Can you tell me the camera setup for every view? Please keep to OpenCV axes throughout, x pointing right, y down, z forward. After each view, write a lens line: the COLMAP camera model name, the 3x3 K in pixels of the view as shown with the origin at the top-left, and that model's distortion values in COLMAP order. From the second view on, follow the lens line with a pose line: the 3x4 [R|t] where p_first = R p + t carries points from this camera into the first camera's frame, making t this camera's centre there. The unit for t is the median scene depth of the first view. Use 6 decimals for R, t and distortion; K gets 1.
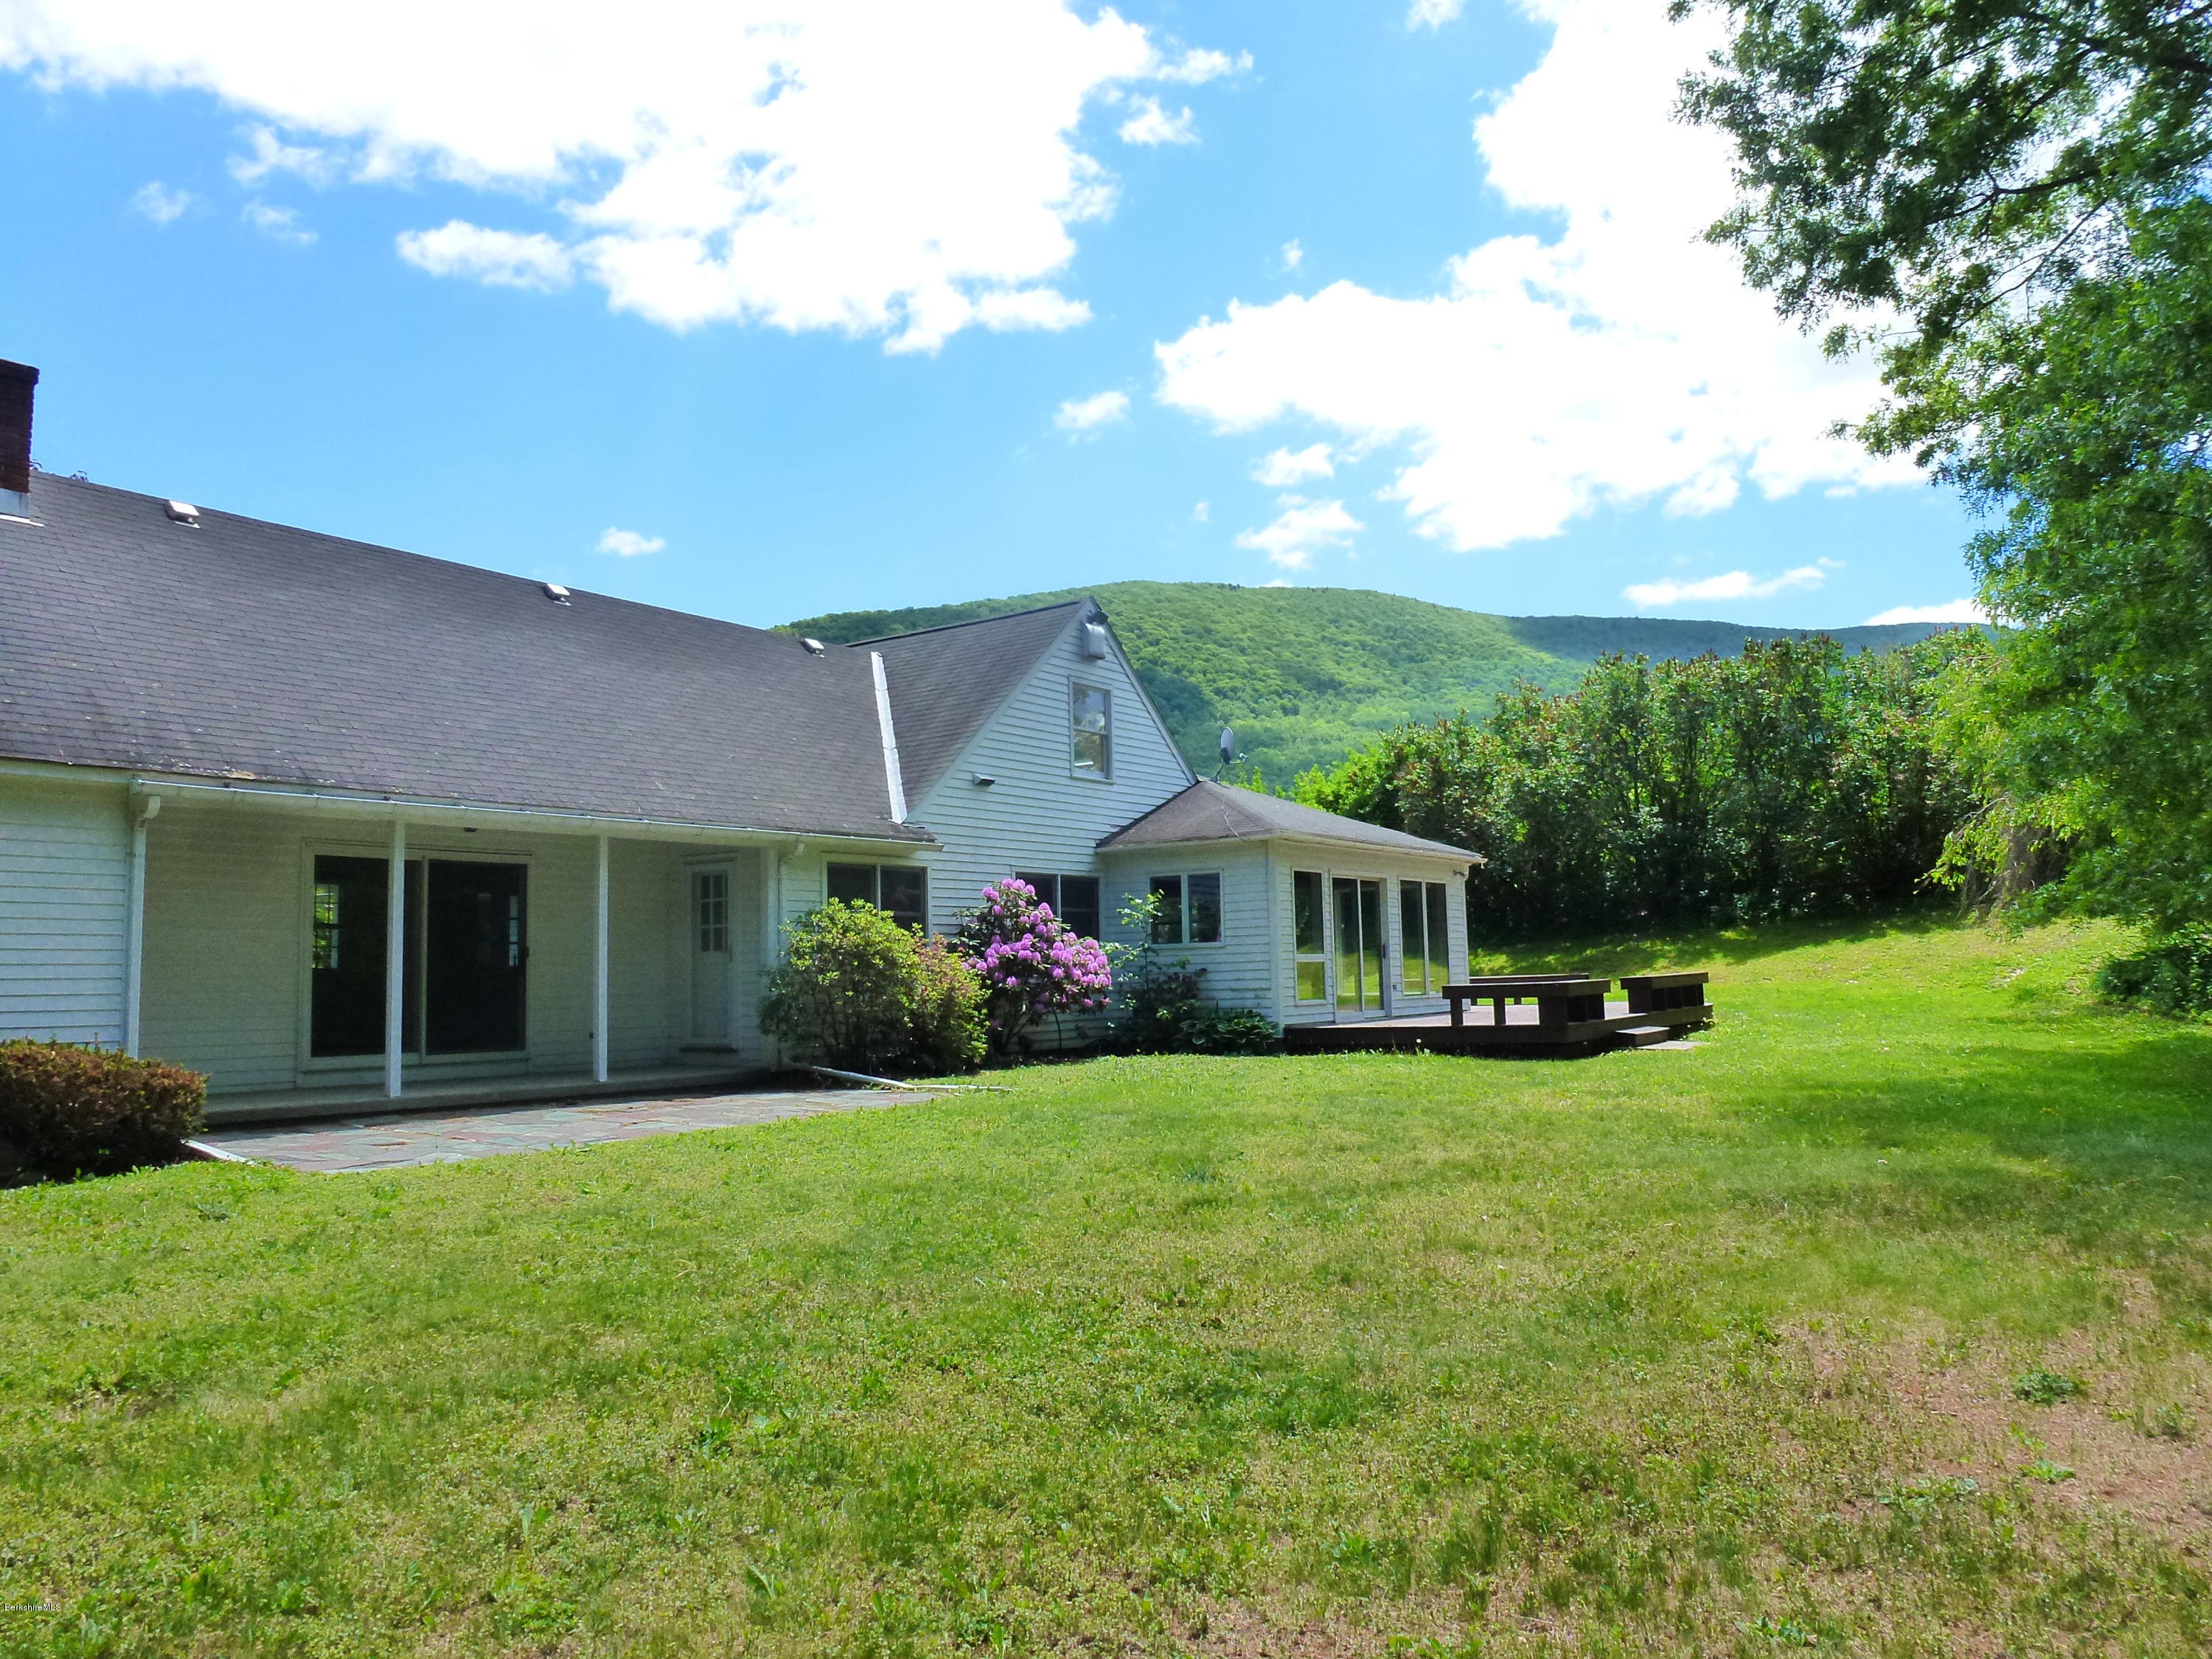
lens RADIAL K [[1604.6, 0, 1118.1], [0, 1604.6, 827.5], [0, 0, 1]] dist [-0.002474, 0.002669]
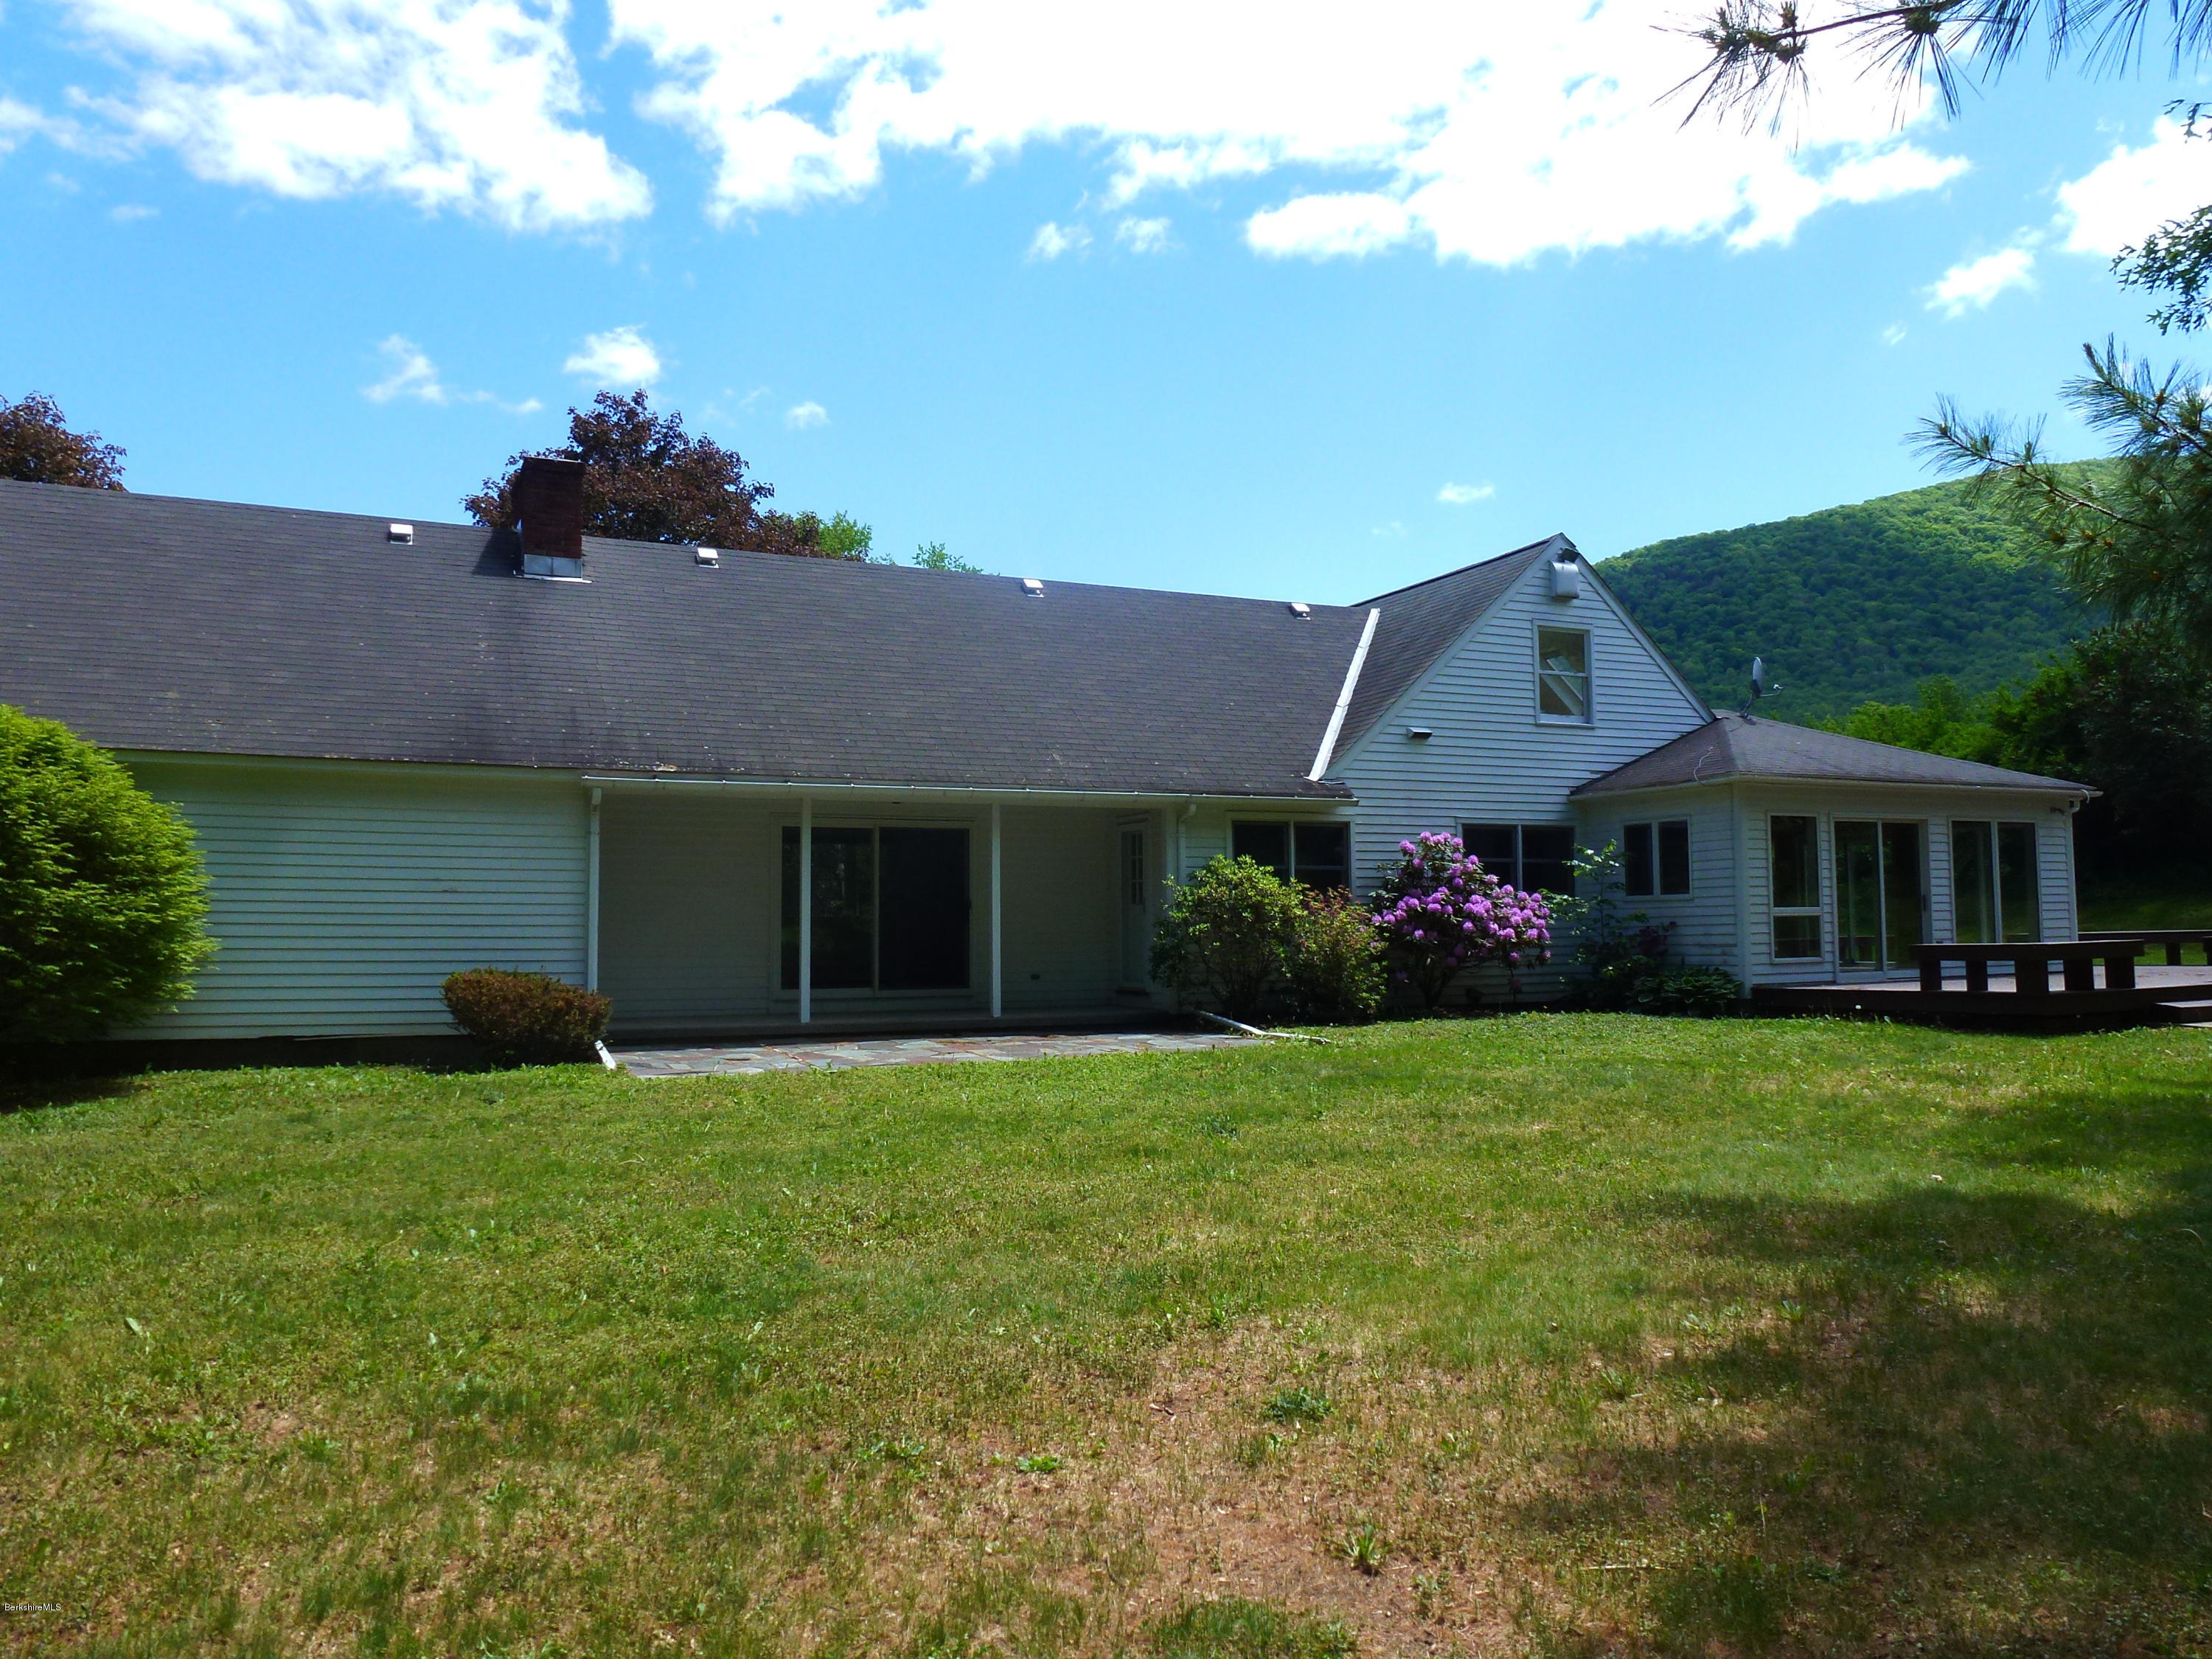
lens RADIAL K [[1604.6, 0, 1118.1], [0, 1604.6, 827.5], [0, 0, 1]] dist [-0.002474, 0.002669]
pose [[0.874042, -0.019331, -0.485465, 0.248951], [0.036371, 0.999008, 0.025702, -0.003343], [0.484487, -0.040121, 0.873878, 0.031856]]
